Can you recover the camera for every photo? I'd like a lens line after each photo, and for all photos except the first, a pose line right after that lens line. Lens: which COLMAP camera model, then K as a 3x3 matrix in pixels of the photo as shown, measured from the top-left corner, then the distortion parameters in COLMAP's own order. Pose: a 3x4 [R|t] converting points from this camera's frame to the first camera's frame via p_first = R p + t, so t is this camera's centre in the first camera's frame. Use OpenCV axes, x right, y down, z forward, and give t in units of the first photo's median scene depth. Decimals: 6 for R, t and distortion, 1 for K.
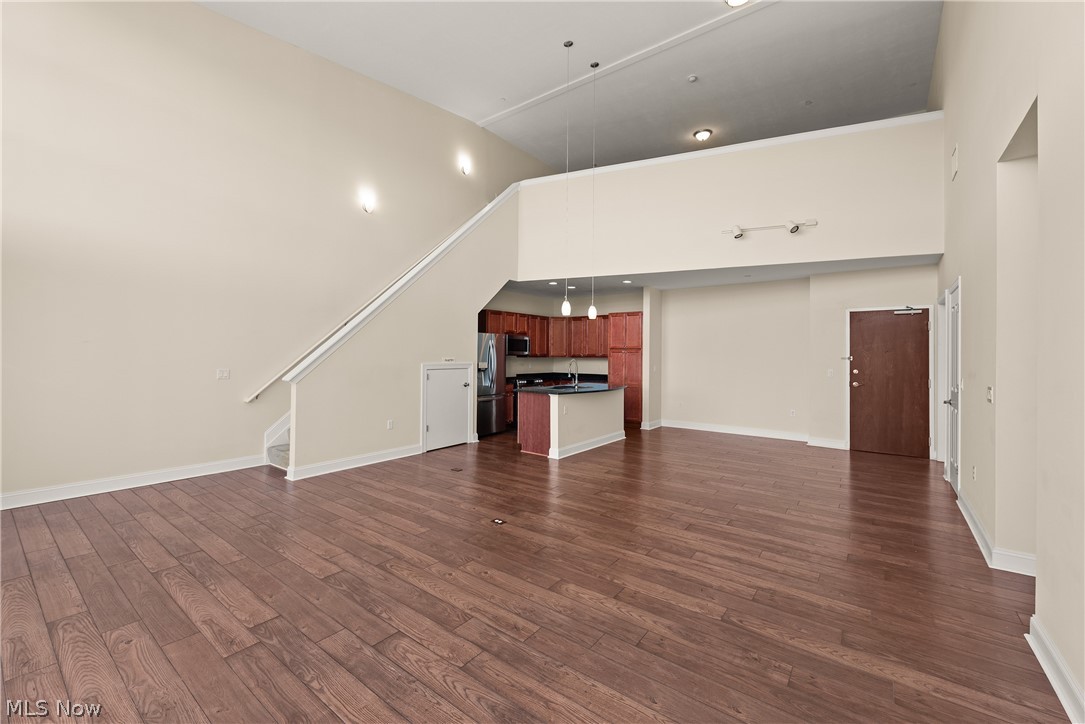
lens RADIAL K [[433.1, 0, 534.1], [0, 433.1, 361.3], [0, 0, 1]] dist [0.002975, 0.000693]
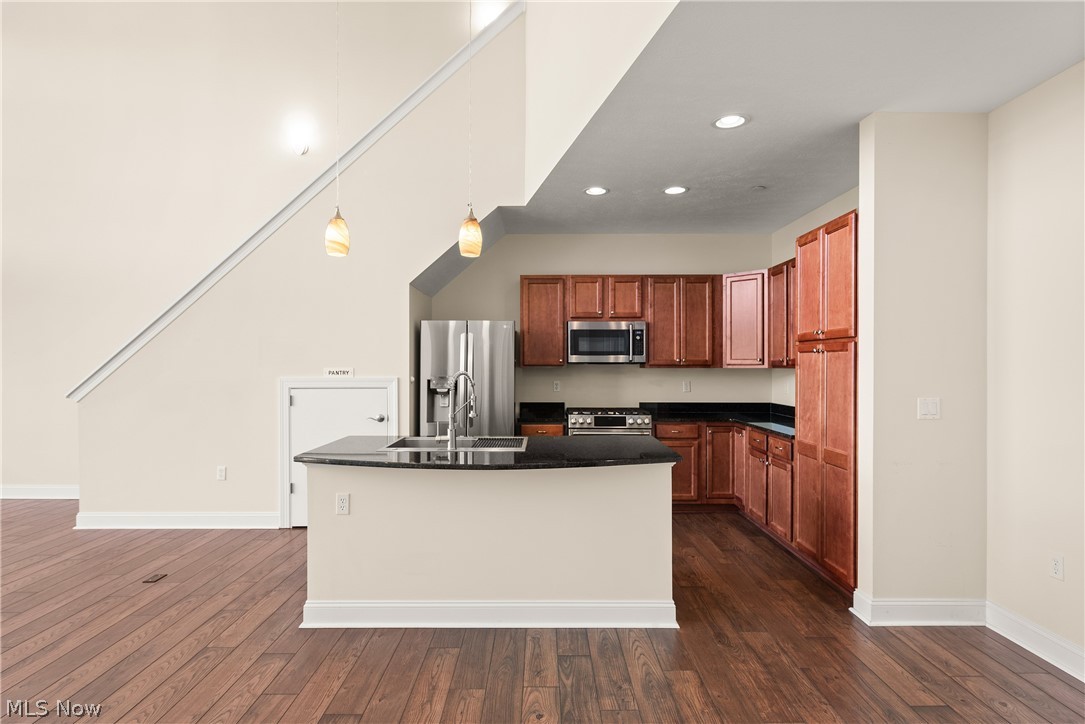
lens RADIAL K [[538.7, 0, 540.1], [0, 538.7, 364.1], [0, 0, 1]] dist [0.002503, -0.002965]
pose [[0.618802, -0.008354, -0.785502, 0.512053], [-0.007377, 0.999838, -0.016445, -0.003948], [0.785512, 0.015970, 0.618640, 0.774901]]
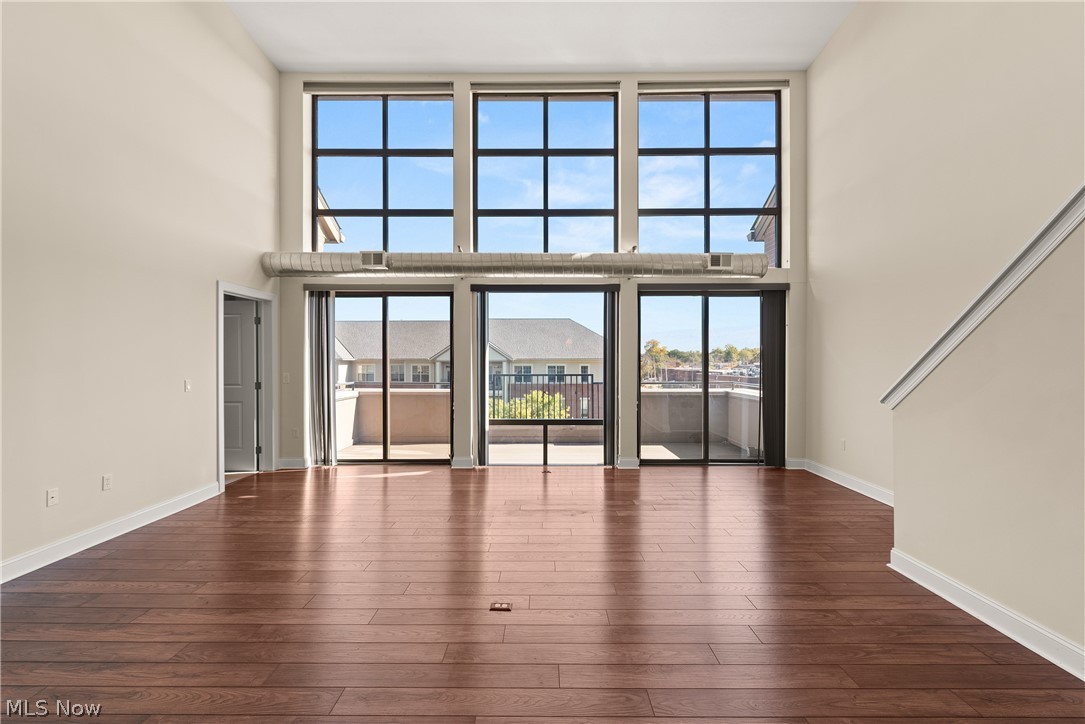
lens RADIAL K [[459.0, 0, 540.2], [0, 459.0, 364.7], [0, 0, 1]] dist [0.007671, -0.002970]
pose [[-0.788585, -0.005634, -0.614900, 0.173026], [-0.015545, 0.999821, 0.010776, -0.007128], [0.614729, 0.018056, -0.788532, 0.888116]]
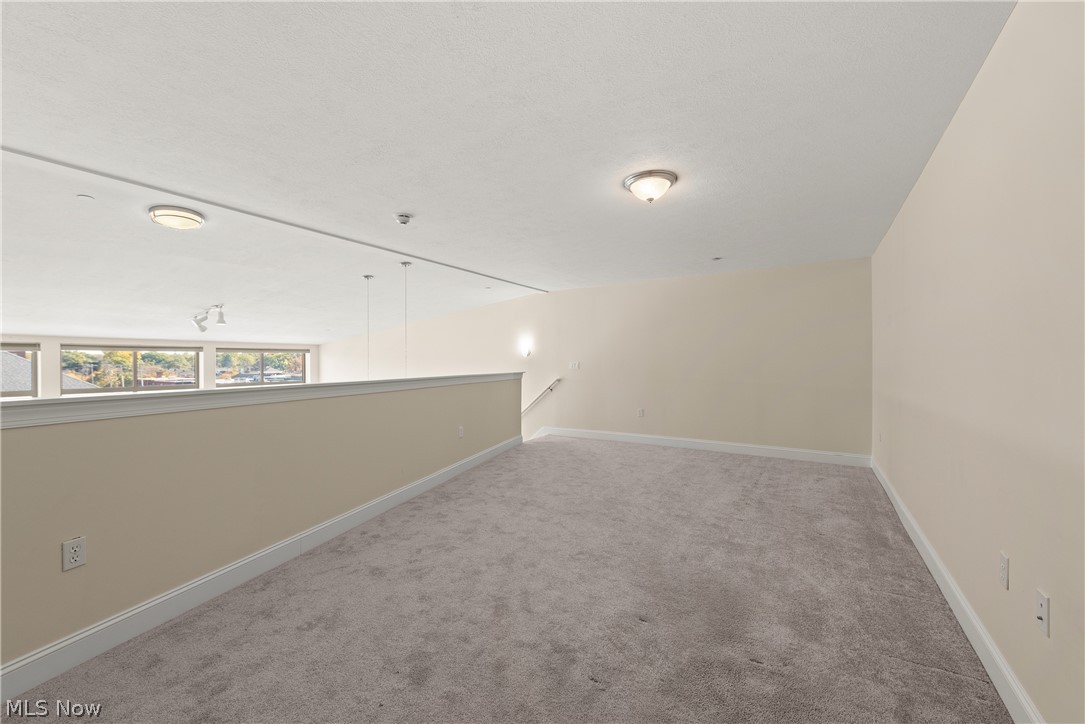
lens RADIAL K [[433.1, 0, 543.4], [0, 433.1, 364.0], [0, 0, 1]] dist [0.002975, 0.000693]
pose [[0.111566, -0.007014, -0.993732, 0.938045], [-0.008282, 0.999934, -0.007987, -0.504059], [0.993722, 0.009122, 0.111501, 1.151723]]
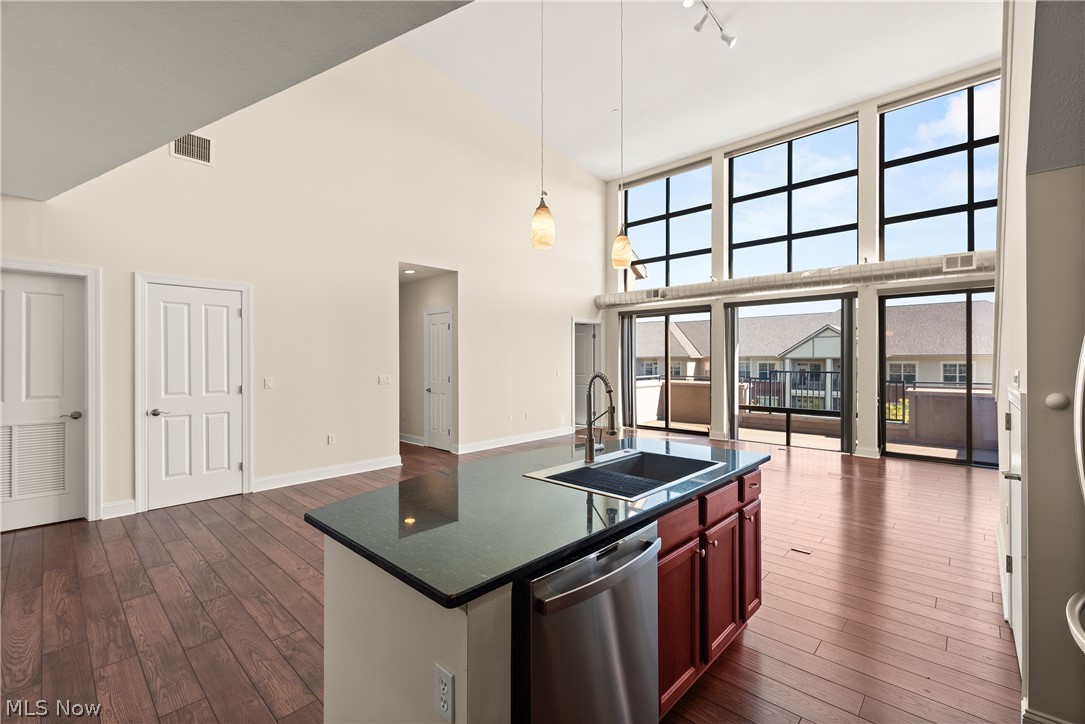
lens RADIAL K [[459.0, 0, 537.1], [0, 459.0, 365.2], [0, 0, 1]] dist [0.007671, -0.002970]
pose [[-0.996383, -0.007911, 0.084607, 0.113217], [-0.005671, 0.999628, 0.026684, -0.019428], [-0.084786, 0.026108, -0.996057, 1.347161]]
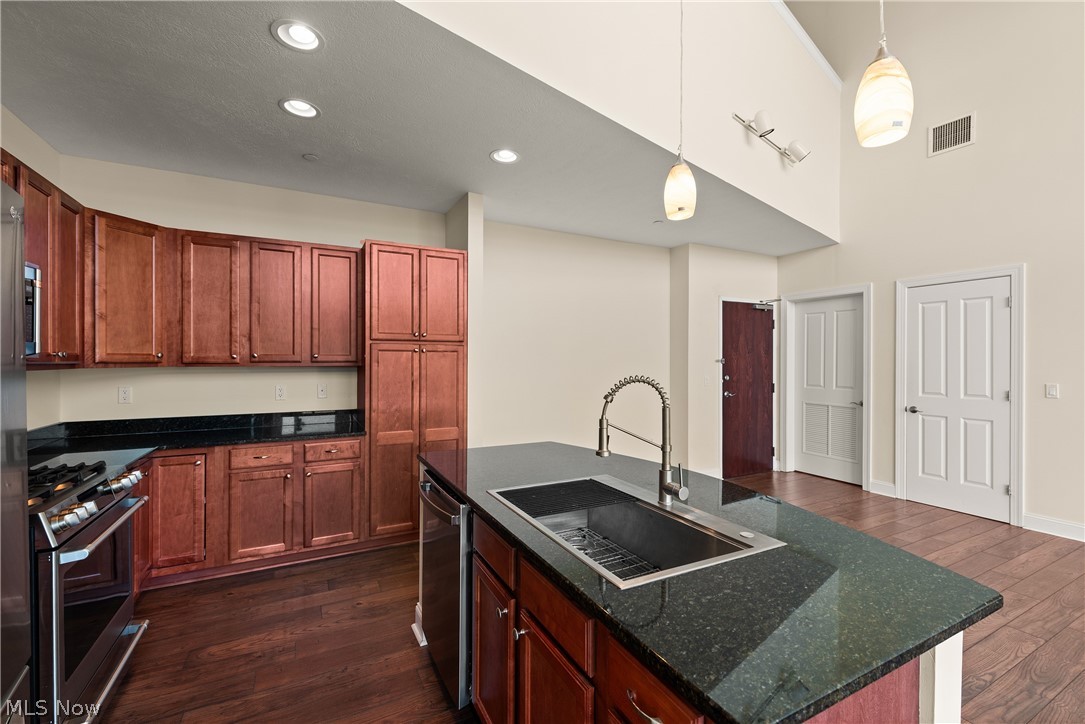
lens RADIAL K [[459.0, 0, 537.0], [0, 459.0, 362.7], [0, 0, 1]] dist [0.007671, -0.002970]
pose [[0.412903, -0.012553, 0.910688, -0.151389], [0.015109, 0.999862, 0.006931, -0.014802], [-0.910649, 0.010898, 0.413036, 0.965911]]
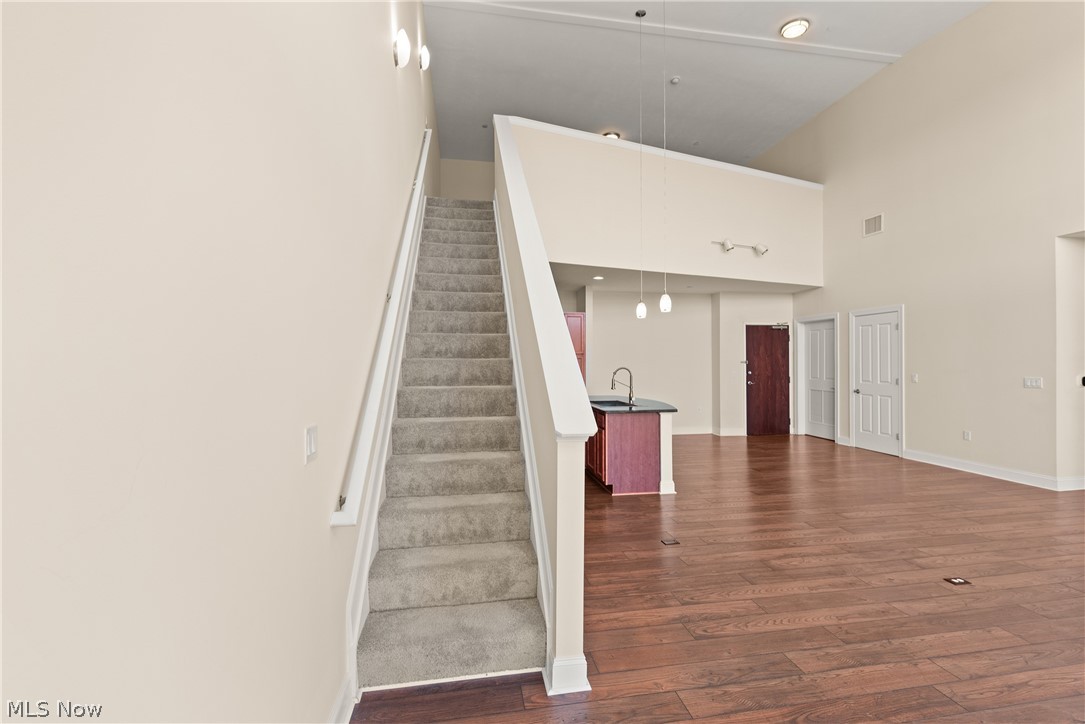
lens RADIAL K [[459.0, 0, 534.8], [0, 459.0, 363.9], [0, 0, 1]] dist [0.007671, -0.002970]
pose [[0.678135, -0.013140, 0.734820, -0.654292], [0.019908, 0.999802, -0.000494, -0.013631], [-0.734668, 0.014964, 0.678262, 0.552778]]
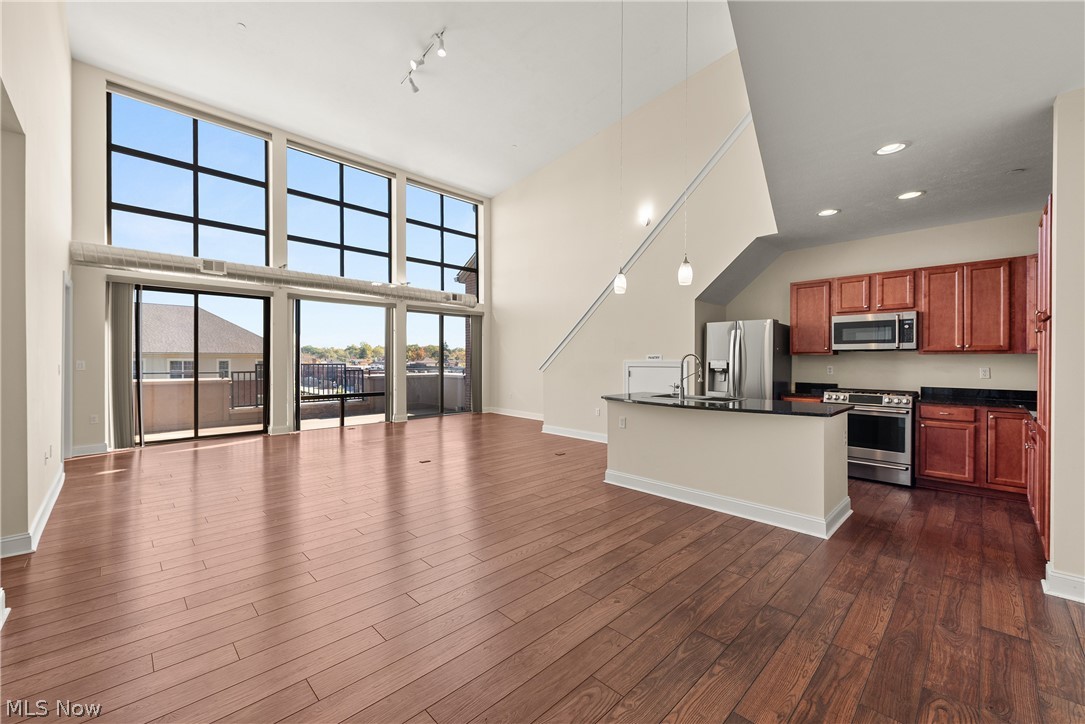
lens RADIAL K [[433.1, 0, 540.2], [0, 433.1, 361.4], [0, 0, 1]] dist [0.002975, 0.000693]
pose [[-0.128948, -0.005016, -0.991639, 0.751636], [-0.019216, 0.999812, -0.002559, 0.012661], [0.991465, 0.018726, -0.129020, 0.880125]]
